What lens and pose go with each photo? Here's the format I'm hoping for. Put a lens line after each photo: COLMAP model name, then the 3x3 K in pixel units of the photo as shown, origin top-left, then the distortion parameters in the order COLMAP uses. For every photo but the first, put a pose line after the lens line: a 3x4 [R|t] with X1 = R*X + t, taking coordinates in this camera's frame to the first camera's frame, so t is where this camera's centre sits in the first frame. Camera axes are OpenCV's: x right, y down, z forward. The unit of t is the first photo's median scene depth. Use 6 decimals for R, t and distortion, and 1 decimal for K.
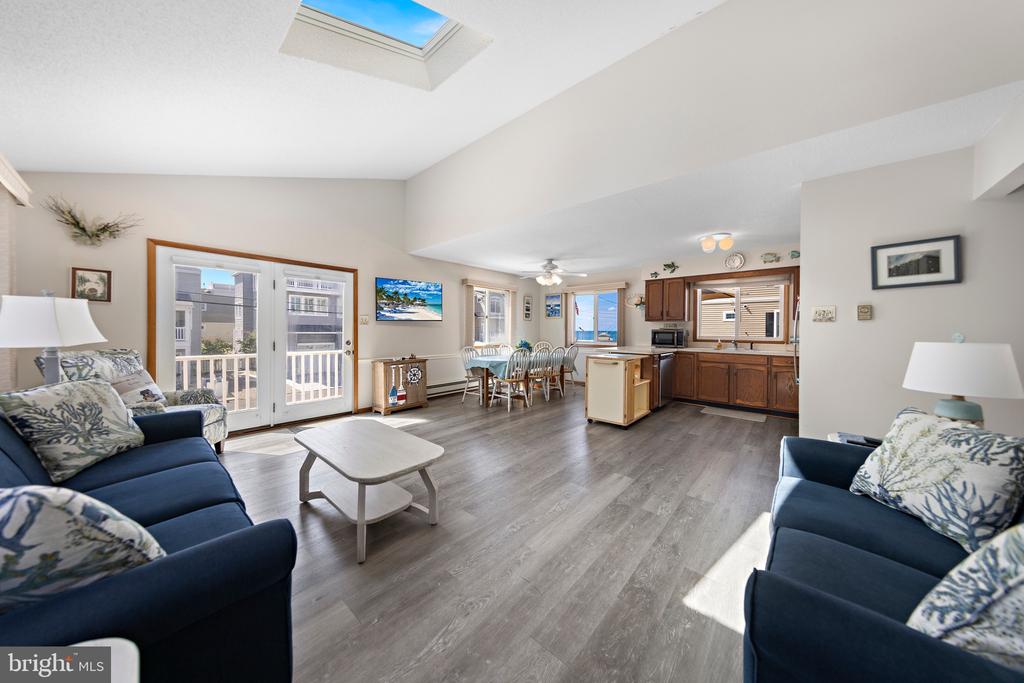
lens RADIAL K [[324.9, 0, 516.5], [0, 324.9, 335.1], [0, 0, 1]] dist [0.013159, -0.000029]
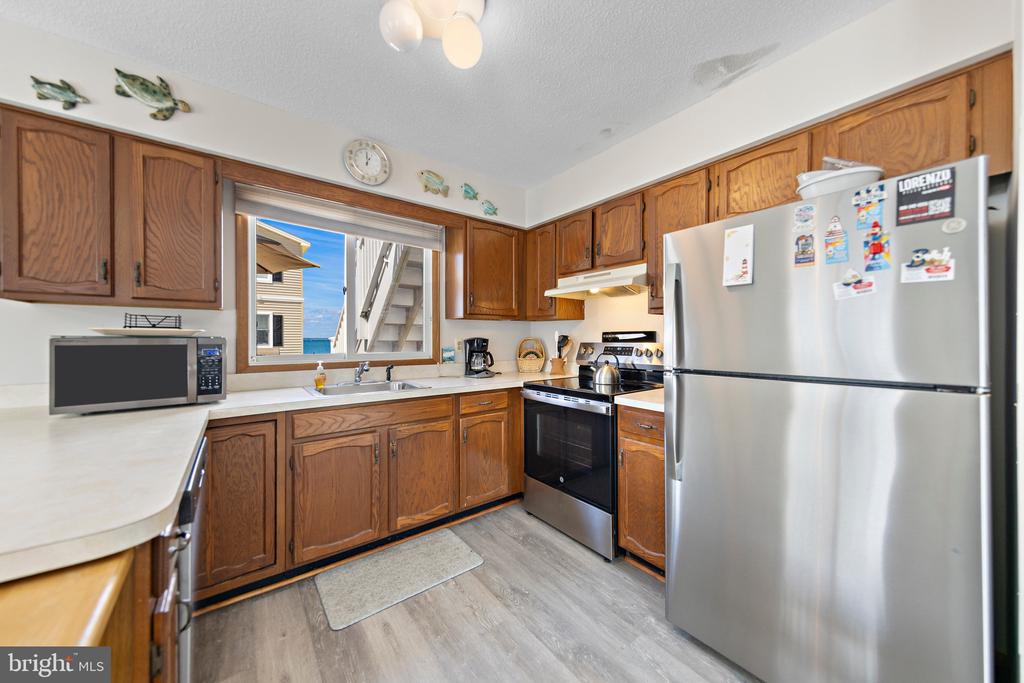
lens RADIAL K [[346.4, 0, 517.1], [0, 346.4, 342.1], [0, 0, 1]] dist [0.010637, -0.001498]
pose [[0.198832, -0.018757, 0.979854, 0.308015], [0.016667, 0.999737, 0.015755, -0.014733], [-0.979892, 0.013199, 0.199092, 0.805518]]
